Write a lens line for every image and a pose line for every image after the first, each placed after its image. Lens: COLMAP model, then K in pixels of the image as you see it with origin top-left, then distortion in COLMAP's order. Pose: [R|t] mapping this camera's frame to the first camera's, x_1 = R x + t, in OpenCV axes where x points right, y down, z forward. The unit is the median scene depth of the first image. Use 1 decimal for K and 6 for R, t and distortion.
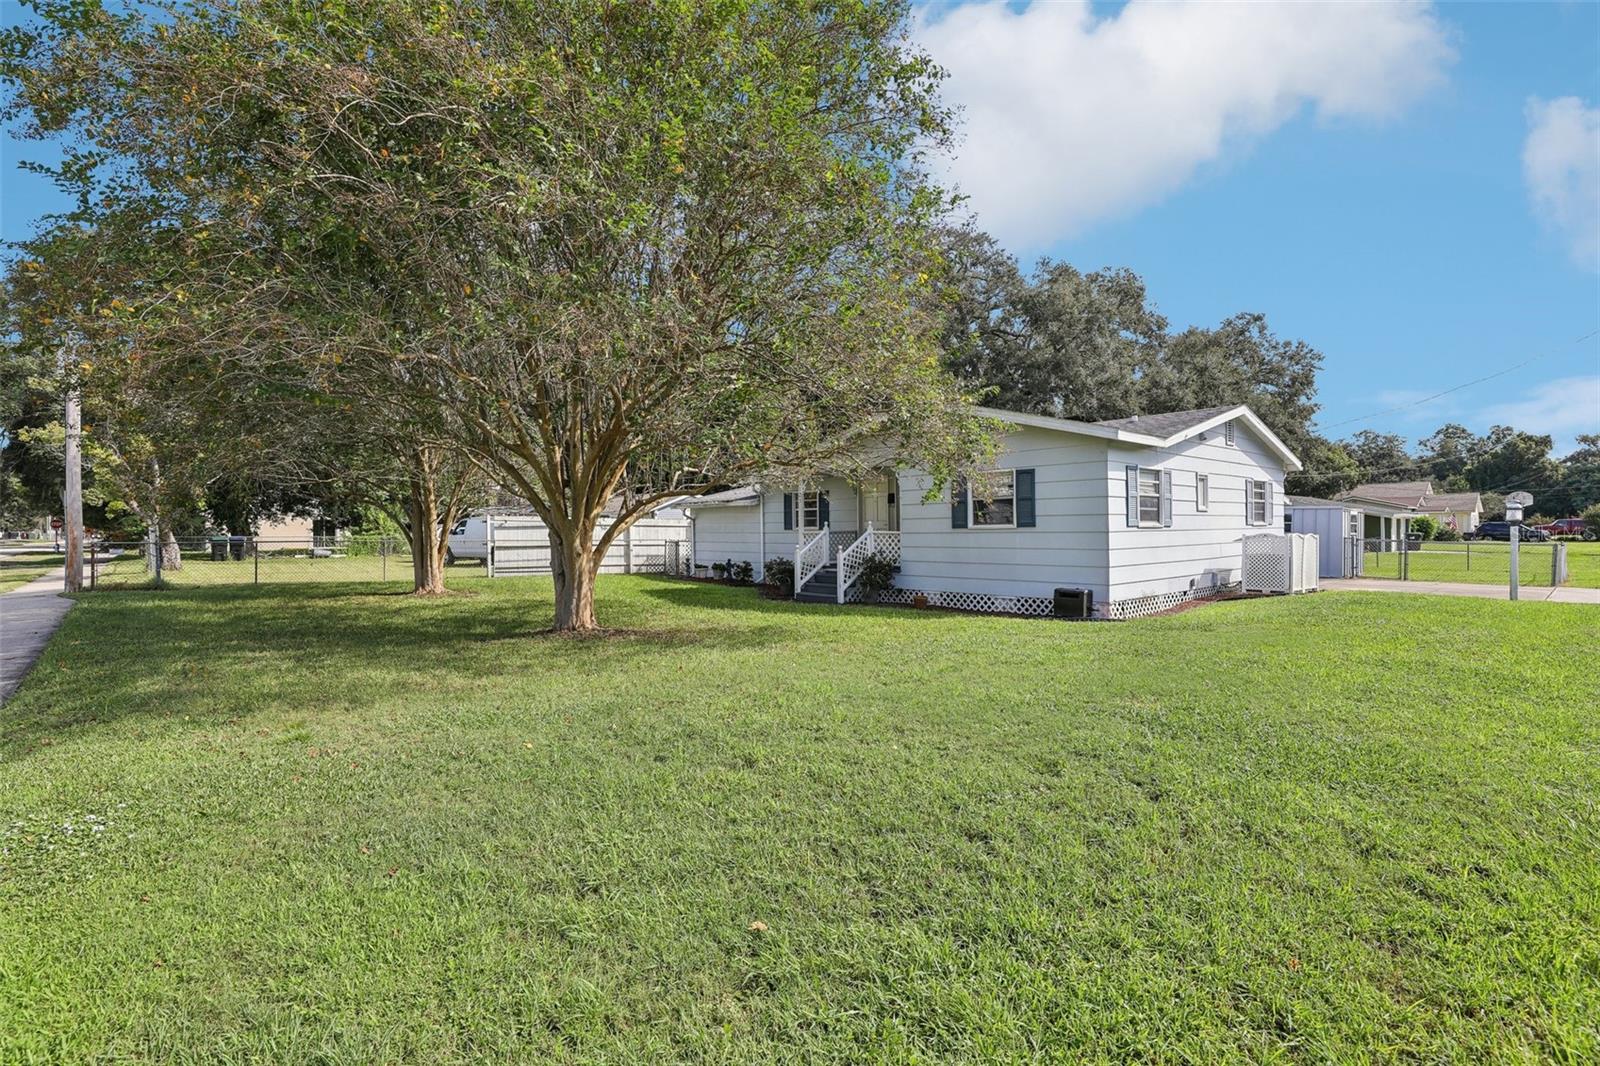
lens RADIAL K [[743.0, 0, 796.2], [0, 743.0, 533.7], [0, 0, 1]] dist [-0.027268, 0.006920]
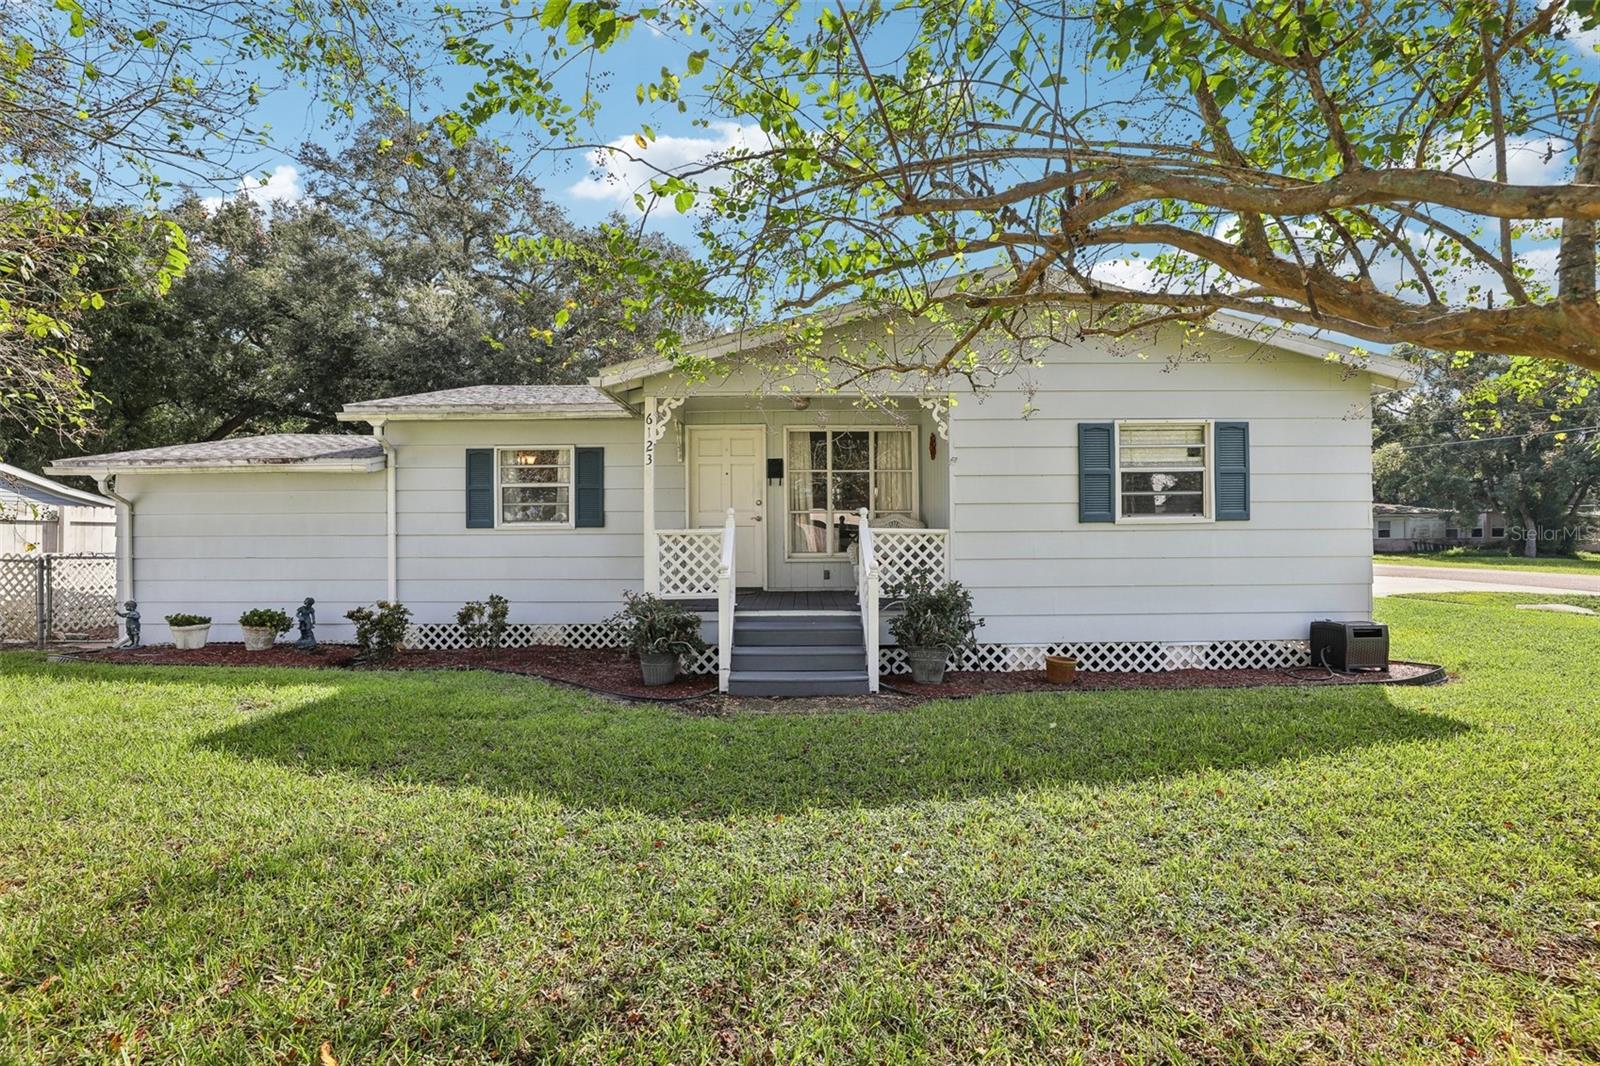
lens RADIAL K [[743.0, 0, 805.6], [0, 743.0, 529.9], [0, 0, 1]] dist [-0.027268, 0.006920]
pose [[0.671665, -0.001493, 0.740854, -0.327541], [0.005934, 0.999977, -0.003364, -0.001917], [-0.740832, 0.006656, 0.671658, 0.810073]]
